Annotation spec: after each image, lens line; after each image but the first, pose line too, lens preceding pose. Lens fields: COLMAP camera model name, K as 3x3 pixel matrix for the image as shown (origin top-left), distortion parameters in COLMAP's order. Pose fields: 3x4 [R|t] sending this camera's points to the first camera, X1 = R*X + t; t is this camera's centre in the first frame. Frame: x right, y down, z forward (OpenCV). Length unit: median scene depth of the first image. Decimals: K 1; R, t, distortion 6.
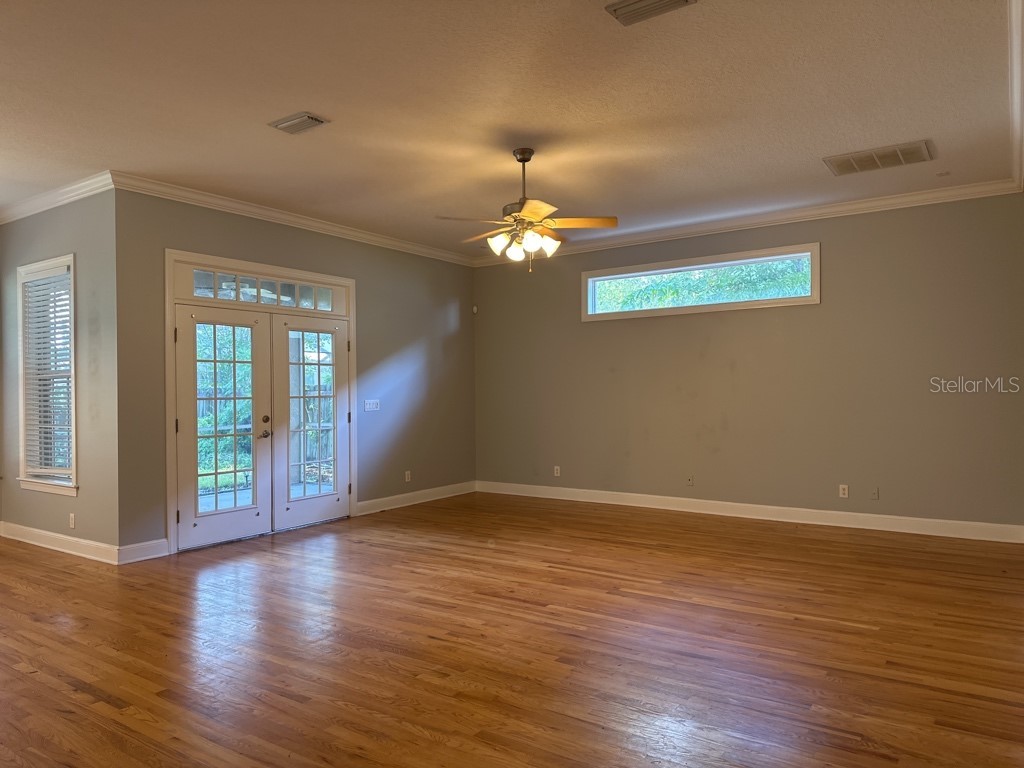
lens RADIAL K [[712.9, 0, 512.8], [0, 712.9, 387.2], [0, 0, 1]] dist [0.105624, -0.154356]
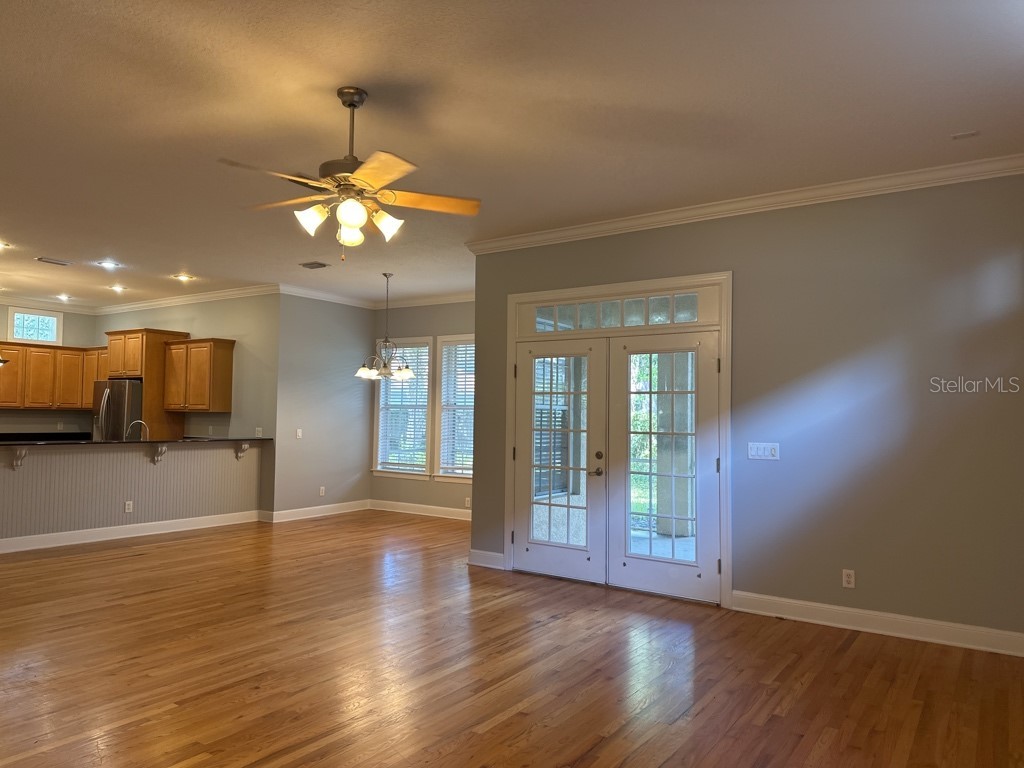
lens RADIAL K [[712.9, 0, 512.8], [0, 712.9, 387.2], [0, 0, 1]] dist [0.105624, -0.154356]
pose [[-0.002147, -0.026798, -0.999639, 0.554556], [-0.010014, 0.999591, -0.026775, -0.016028], [0.999948, 0.009953, -0.002414, 0.893613]]
